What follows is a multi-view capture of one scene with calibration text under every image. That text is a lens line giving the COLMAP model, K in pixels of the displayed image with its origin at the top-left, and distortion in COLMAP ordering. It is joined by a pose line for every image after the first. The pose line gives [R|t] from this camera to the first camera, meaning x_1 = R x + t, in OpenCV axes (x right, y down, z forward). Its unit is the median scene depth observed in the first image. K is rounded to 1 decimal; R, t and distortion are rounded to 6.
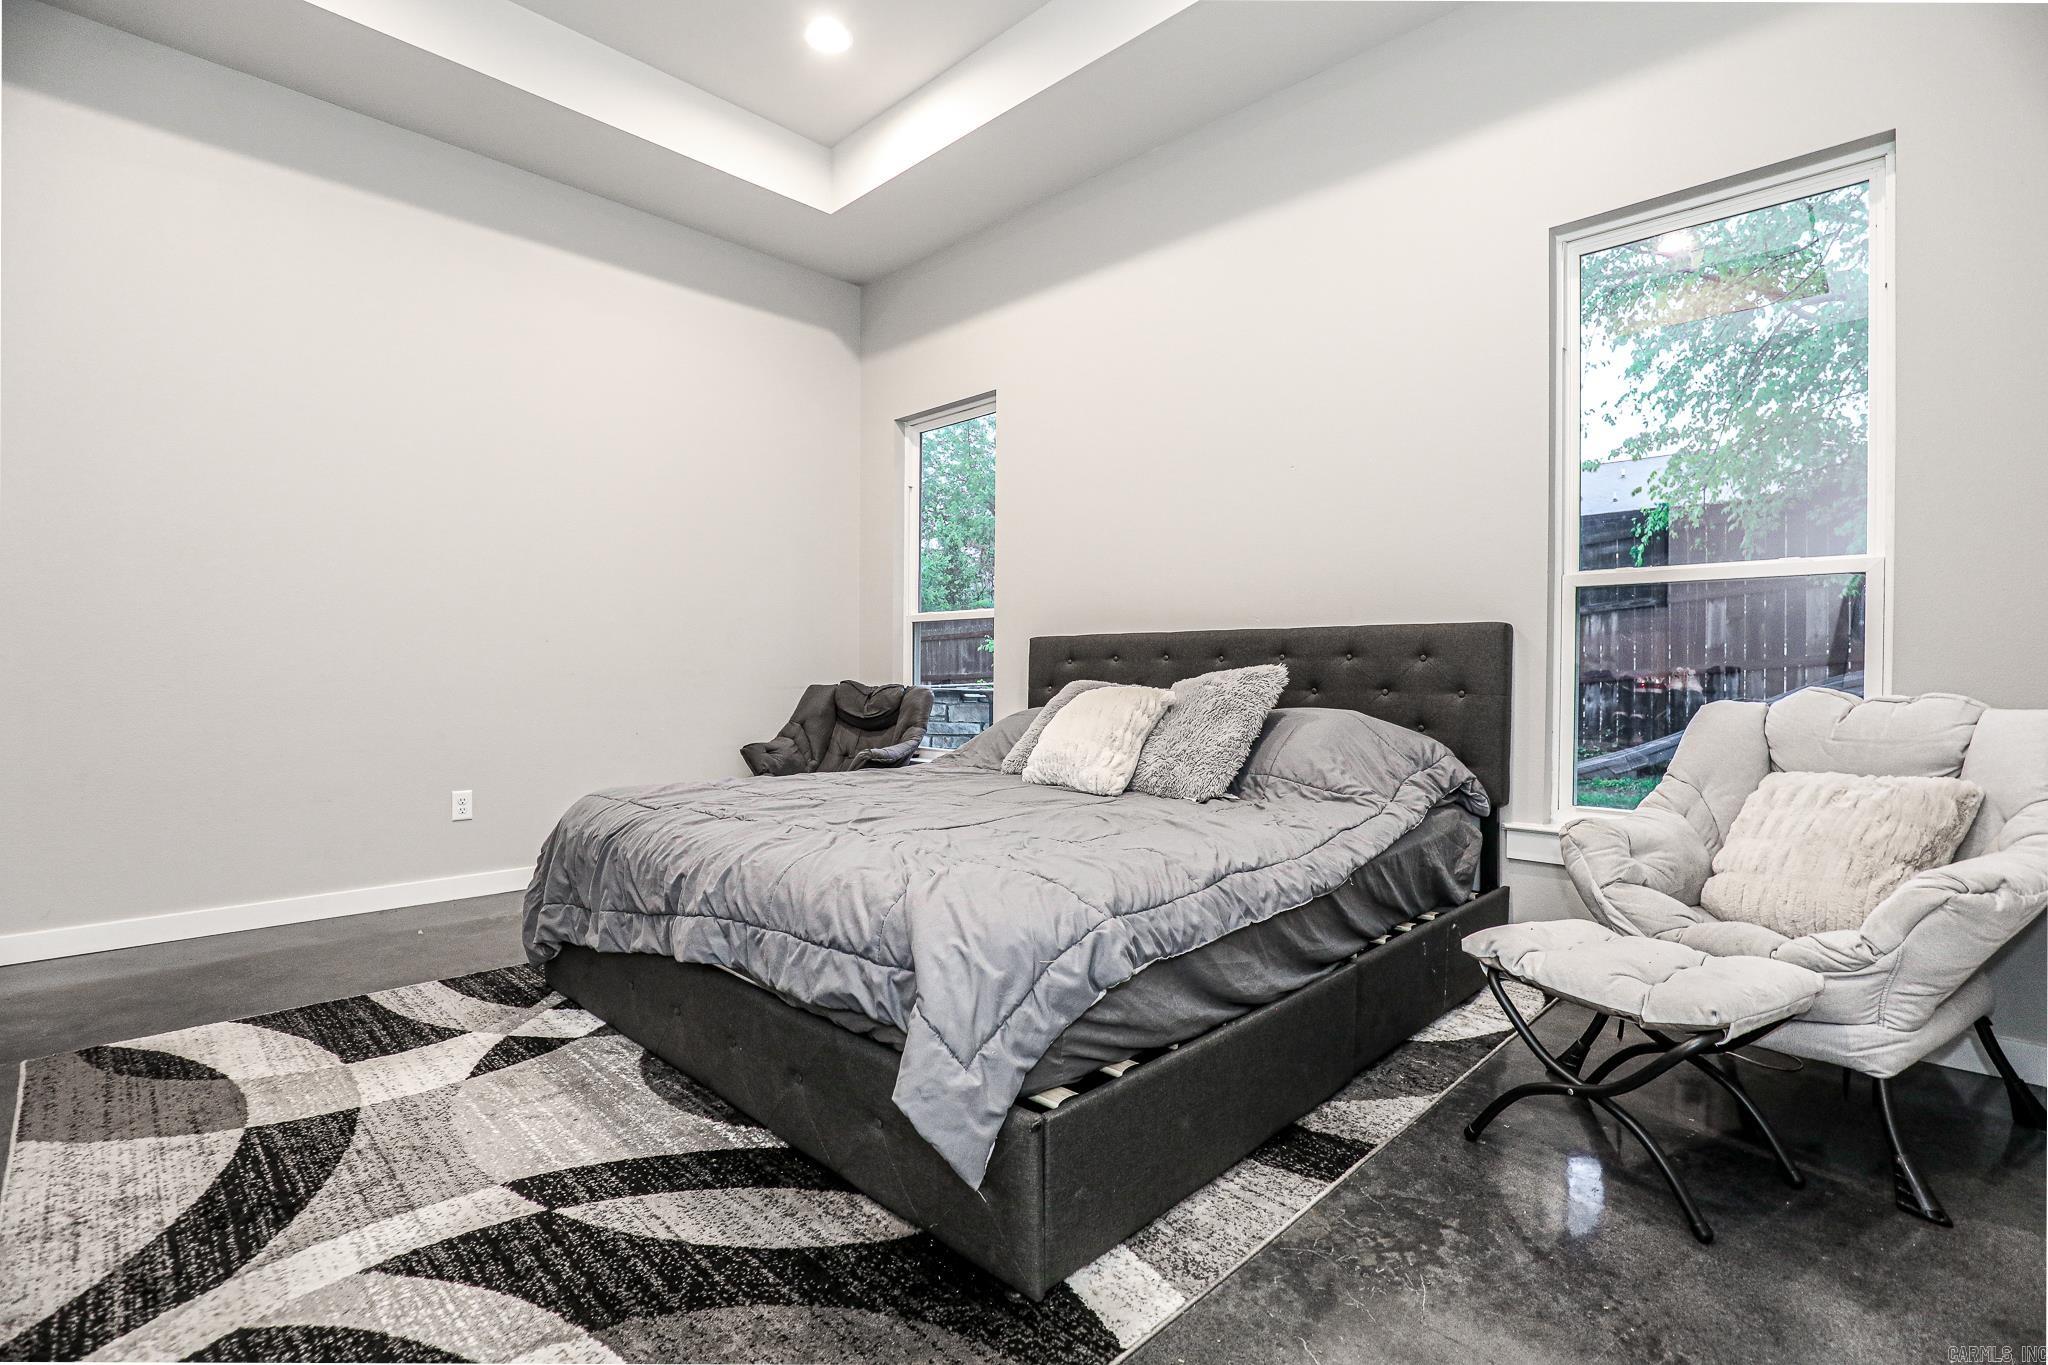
lens RADIAL K [[937.0, 0, 995.3], [0, 937.0, 667.3], [0, 0, 1]] dist [-0.021984, 0.005578]
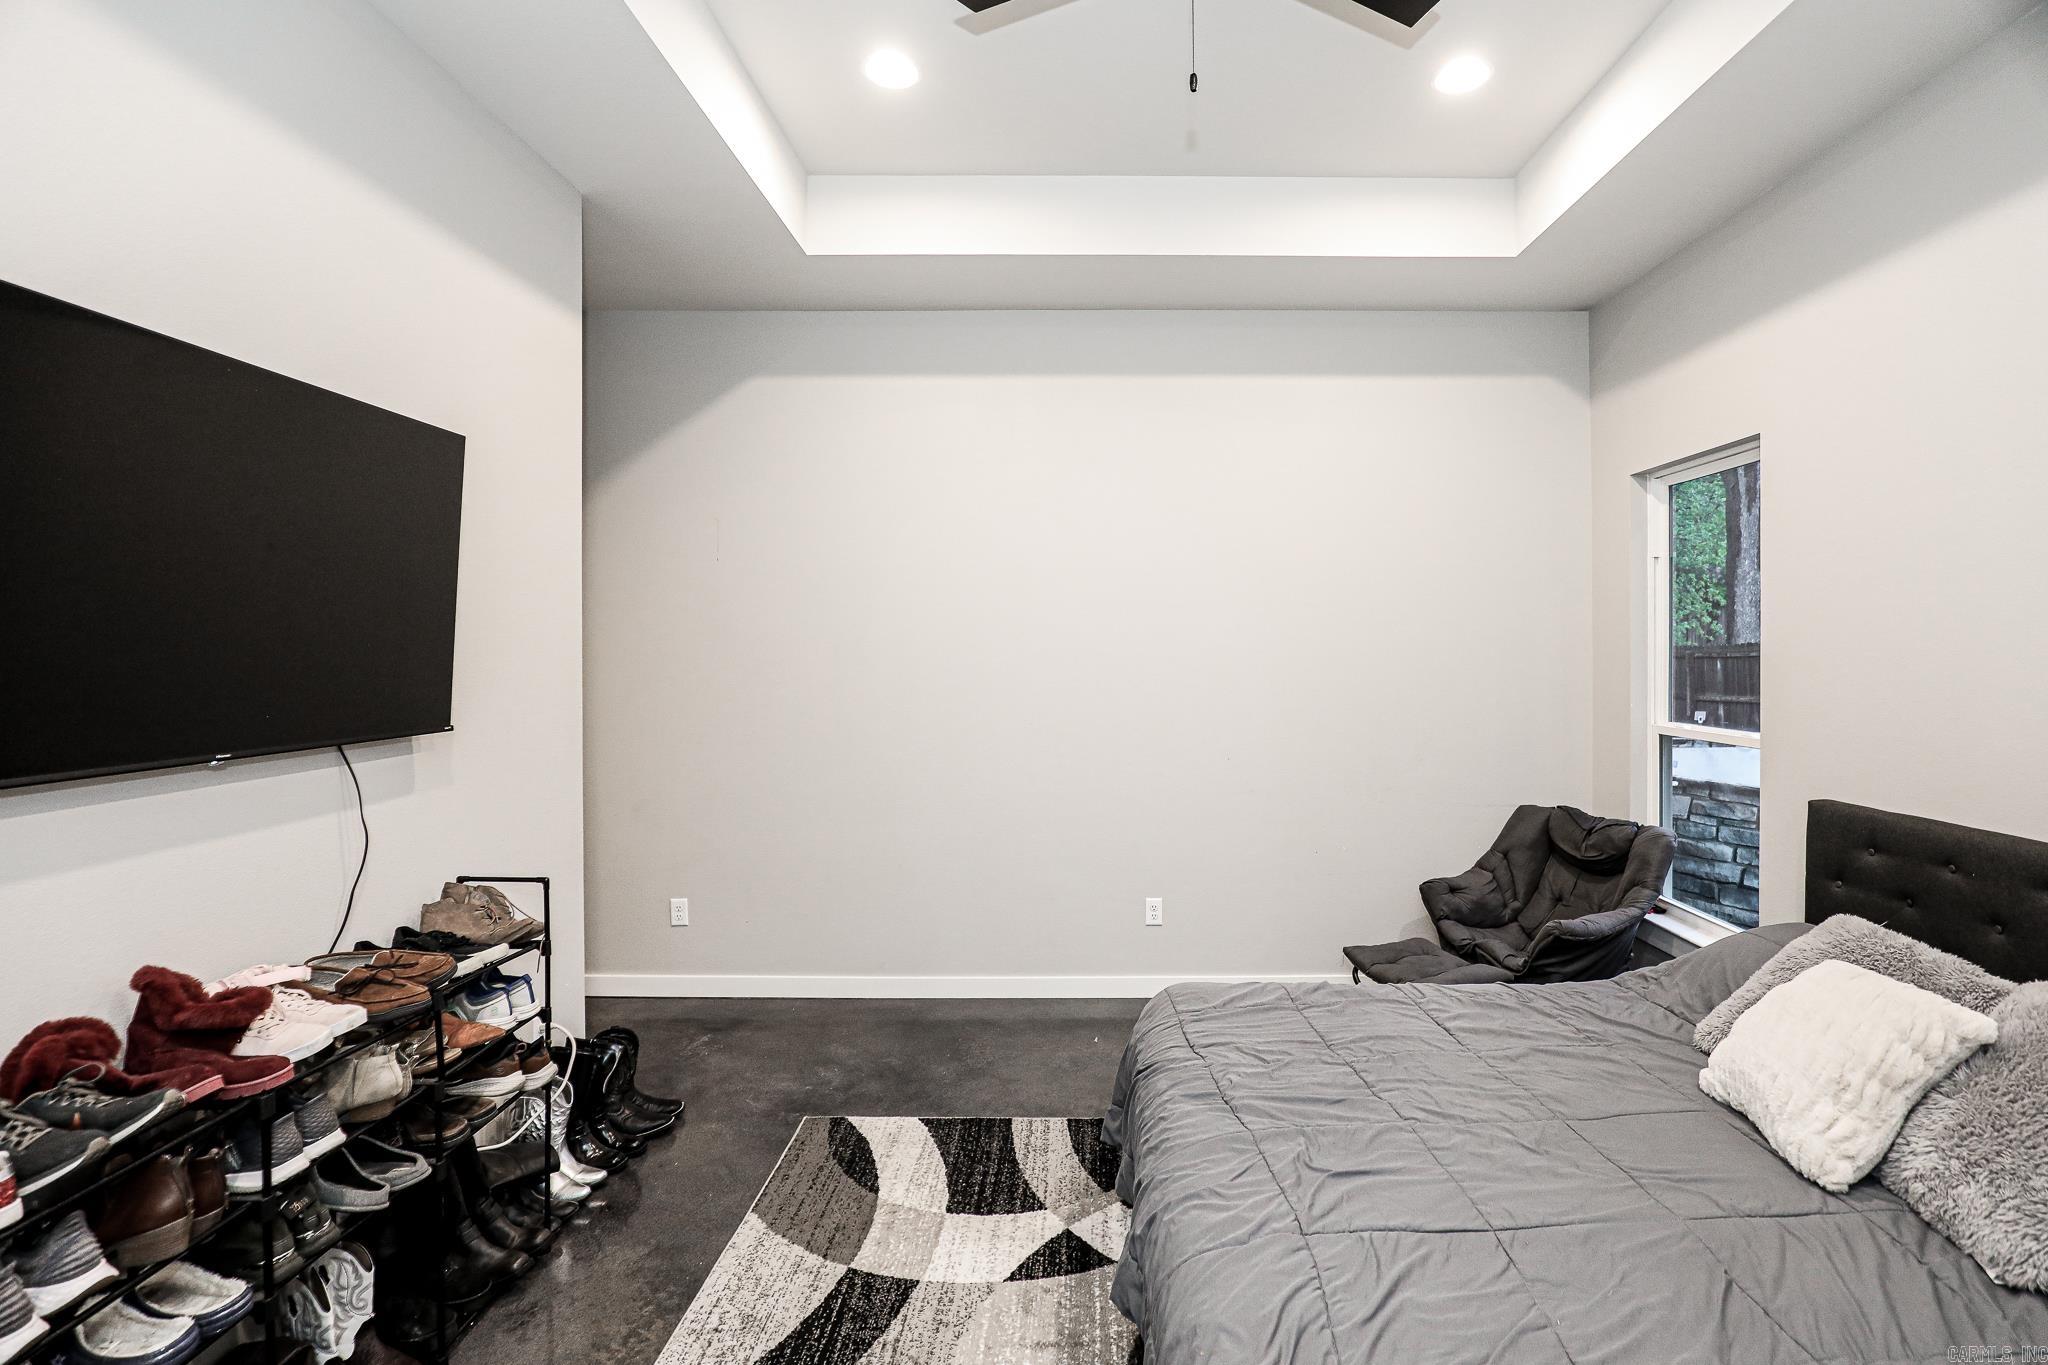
lens RADIAL K [[937.0, 0, 1096.7], [0, 937.0, 652.0], [0, 0, 1]] dist [-0.021984, 0.005578]
pose [[0.719409, -0.008619, -0.694533, 0.240553], [0.009996, 0.999948, -0.002056, -0.259162], [0.694515, -0.005464, 0.719458, 0.277304]]
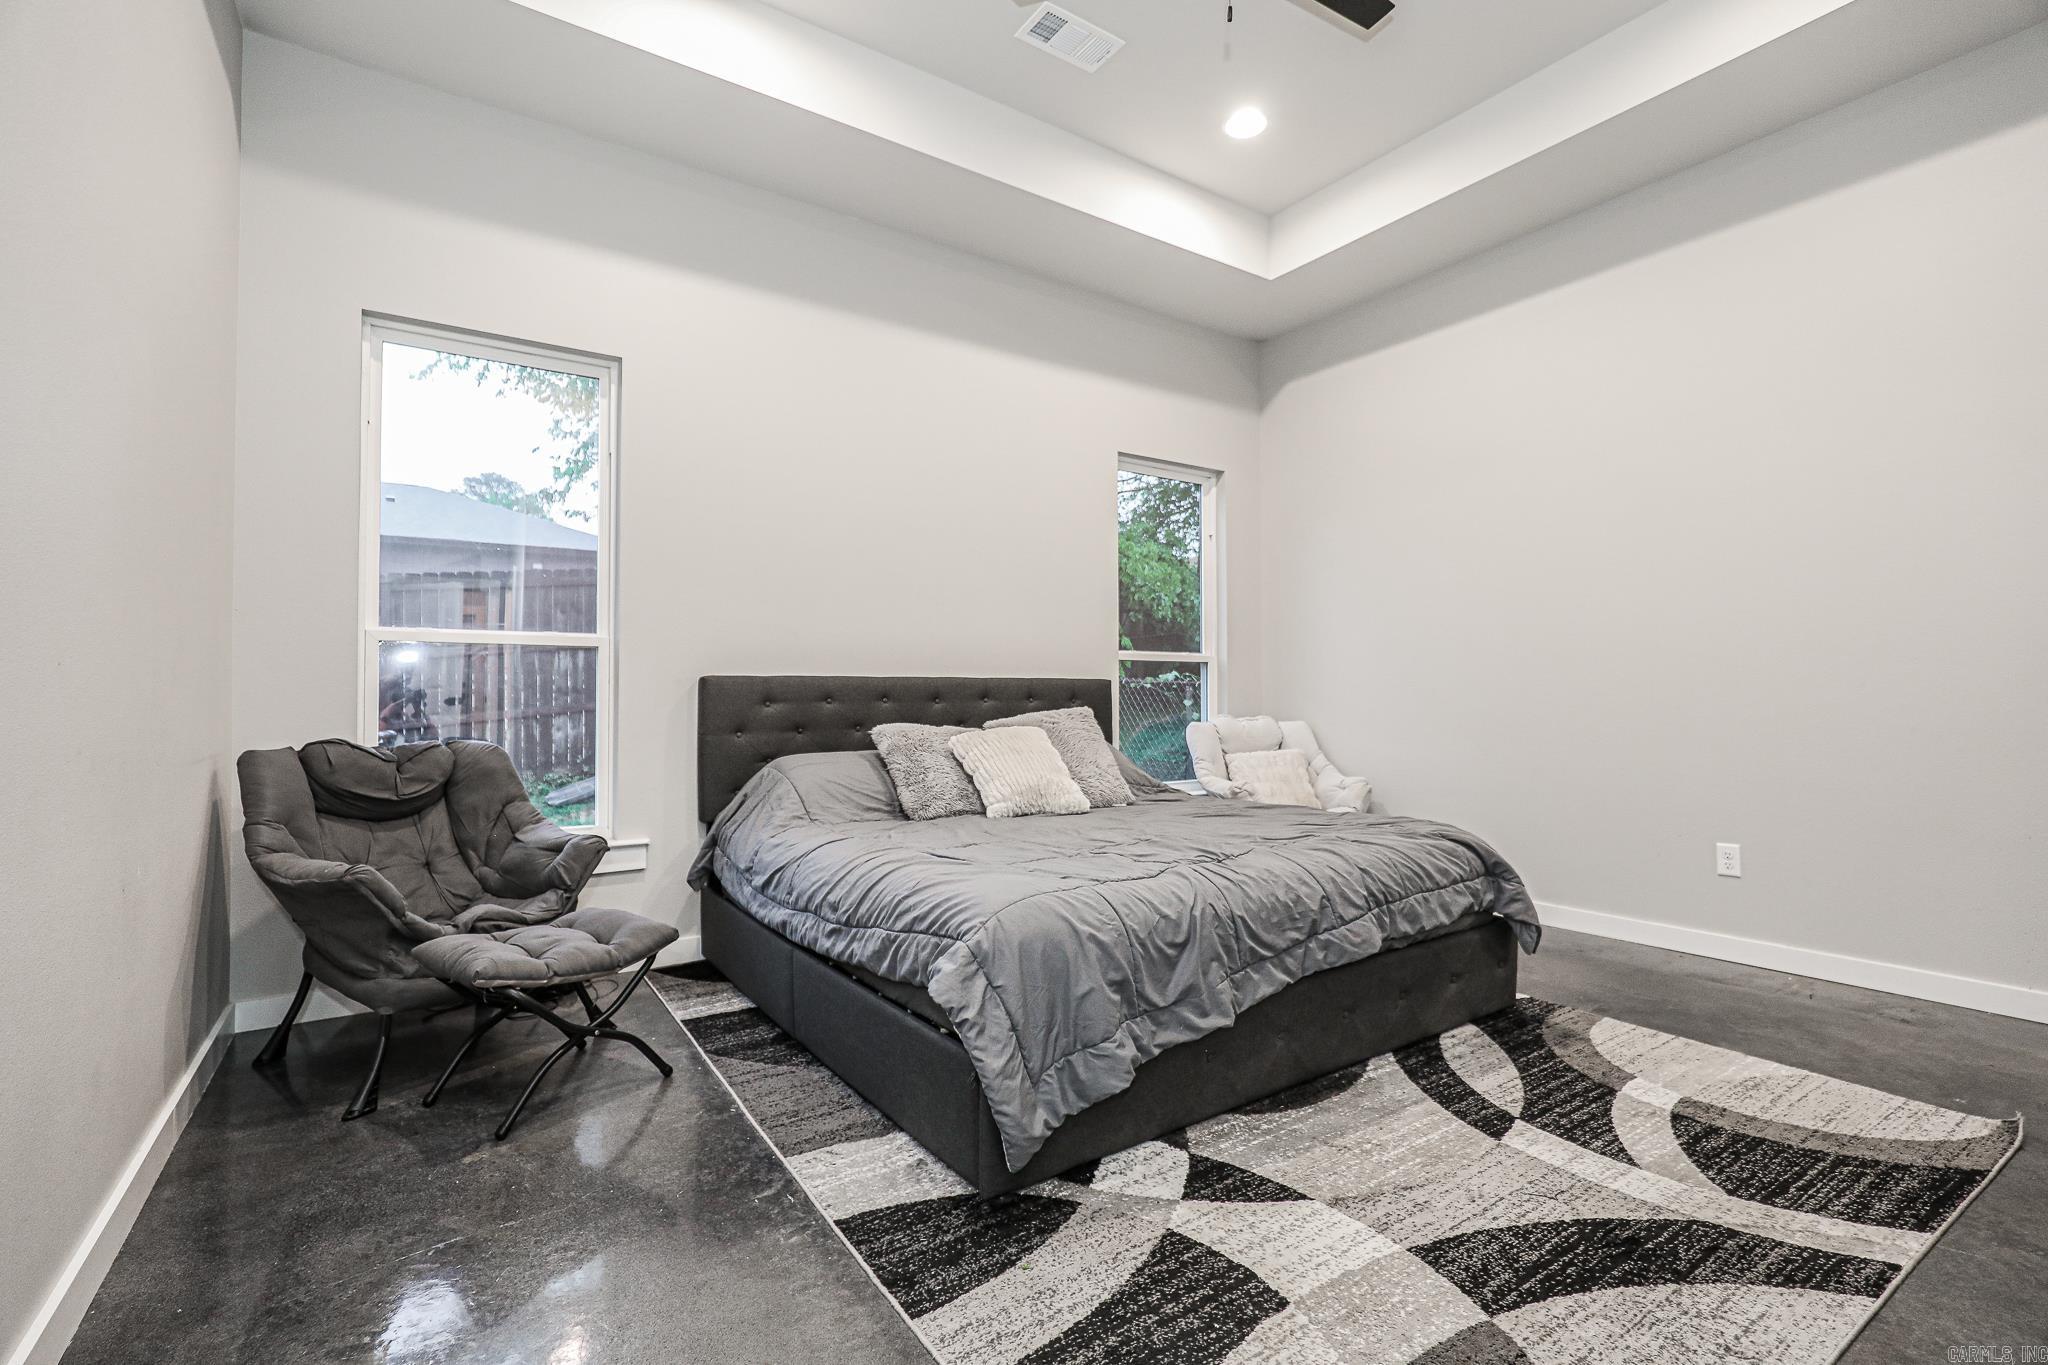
lens RADIAL K [[937.0, 0, 1030.2], [0, 937.0, 683.1], [0, 0, 1]] dist [-0.021984, 0.005578]
pose [[0.173938, 0.012784, 0.984674, -1.350462], [0.002503, 0.999907, -0.013424, -0.024454], [-0.984753, 0.004800, 0.173890, 1.013169]]
